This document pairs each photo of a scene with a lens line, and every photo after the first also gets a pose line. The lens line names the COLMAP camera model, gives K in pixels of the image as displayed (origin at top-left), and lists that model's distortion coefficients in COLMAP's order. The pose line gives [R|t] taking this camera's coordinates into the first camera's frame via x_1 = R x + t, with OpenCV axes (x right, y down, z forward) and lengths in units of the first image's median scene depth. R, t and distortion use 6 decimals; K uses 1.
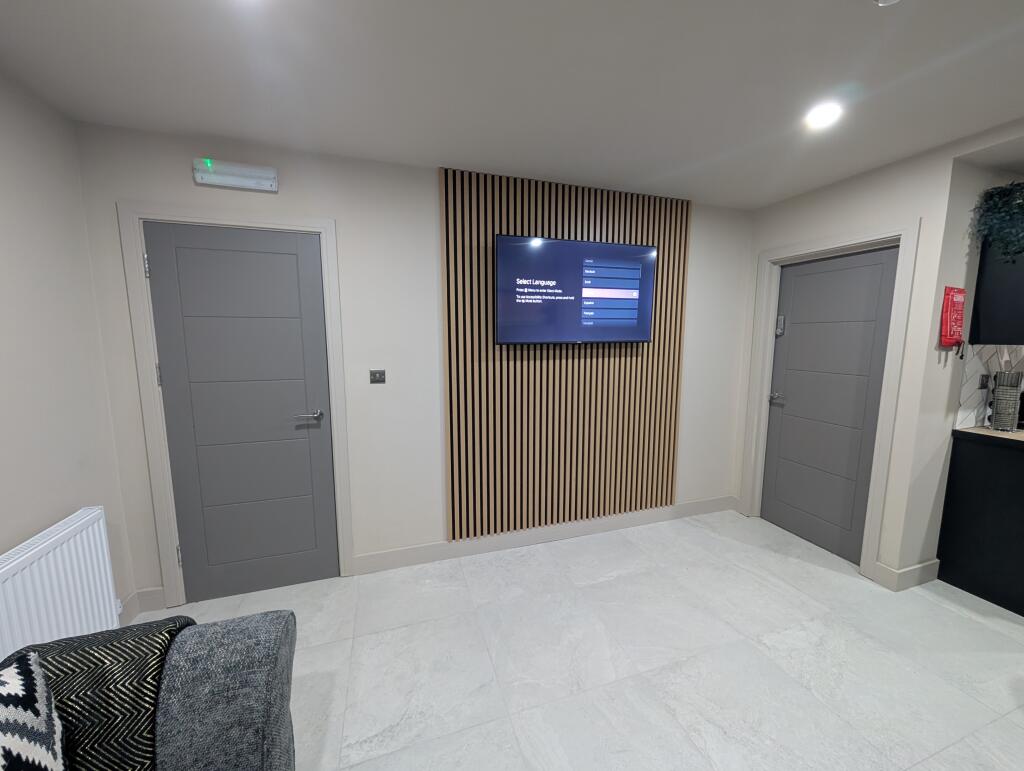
lens RADIAL K [[384.5, 0, 515.8], [0, 384.5, 383.3], [0, 0, 1]] dist [-0.000316, -0.000149]
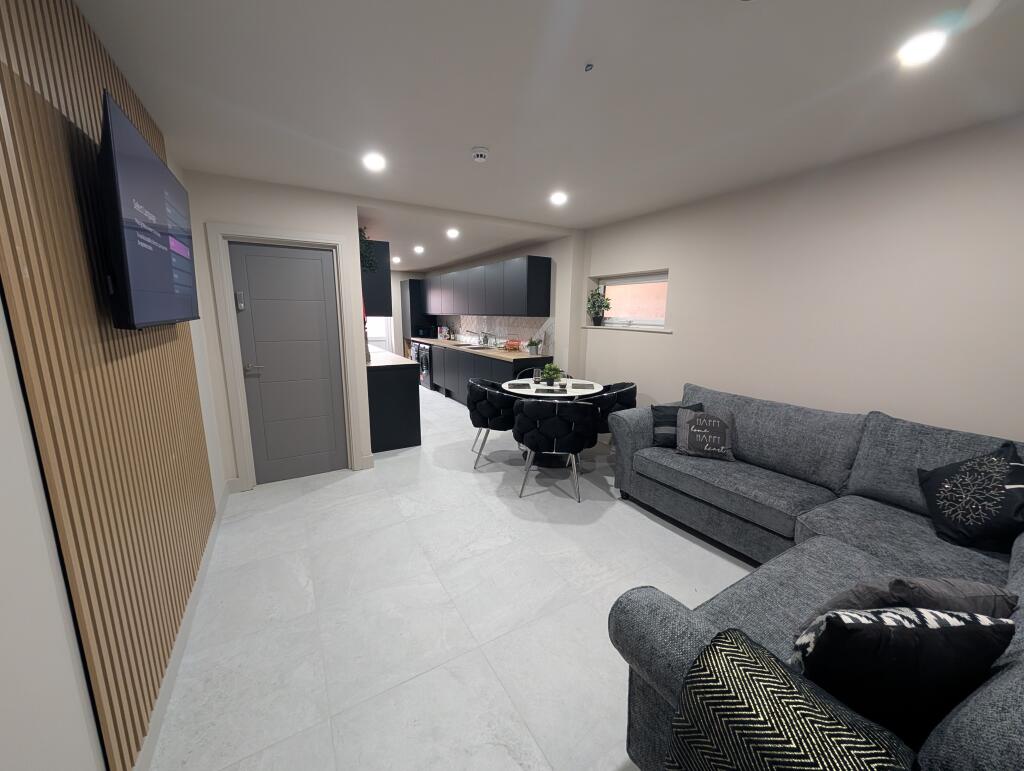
lens RADIAL K [[384.5, 0, 515.8], [0, 384.5, 383.3], [0, 0, 1]] dist [-0.000316, -0.000149]
pose [[-0.218230, -0.181014, 0.958963, -0.632409], [0.110902, 0.971681, 0.208653, -0.082766], [-0.969575, 0.151885, -0.191976, 0.626305]]
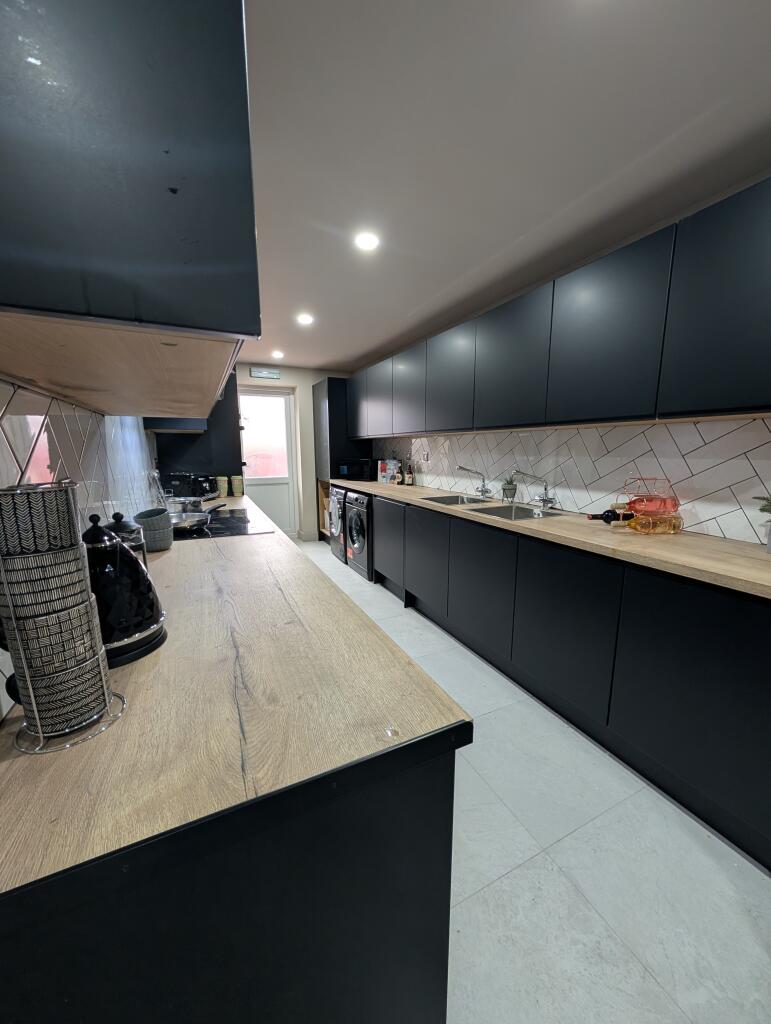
lens RADIAL K [[384.5, 0, 389.0], [0, 384.5, 513.7], [0, 0, 1]] dist [-0.000316, -0.000149]
pose [[-0.131674, -0.170412, 0.976536, 0.946095], [0.125254, 0.974357, 0.186921, -0.027143], [-0.983348, 0.146927, -0.106953, 0.752938]]
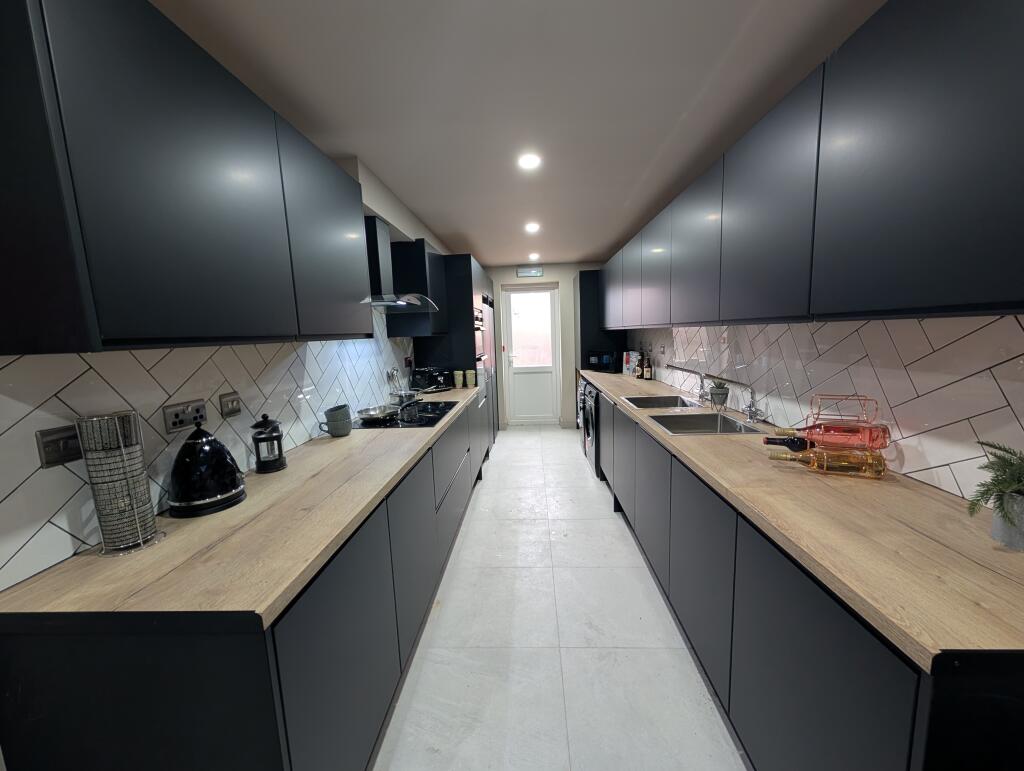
lens RADIAL K [[384.5, 0, 515.8], [0, 384.5, 383.3], [0, 0, 1]] dist [-0.000316, -0.000149]
pose [[0.351861, -0.138325, 0.925775, 0.961690], [0.154243, 0.984069, 0.088411, -0.028871], [-0.923257, 0.111686, 0.367591, 0.386501]]
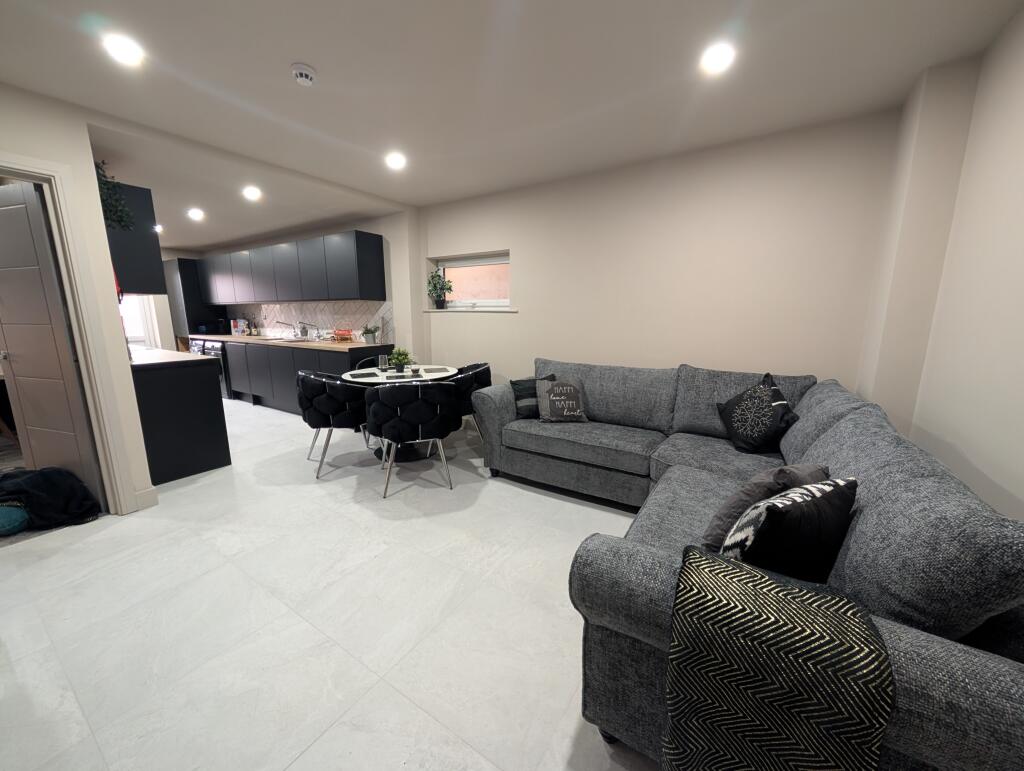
lens RADIAL K [[384.5, 0, 515.8], [0, 384.5, 383.3], [0, 0, 1]] dist [-0.000316, -0.000149]
pose [[-0.626475, -0.144595, 0.765912, -0.520937], [0.094084, 0.961429, 0.258461, -0.017378], [-0.773742, 0.233980, -0.588708, 0.708887]]
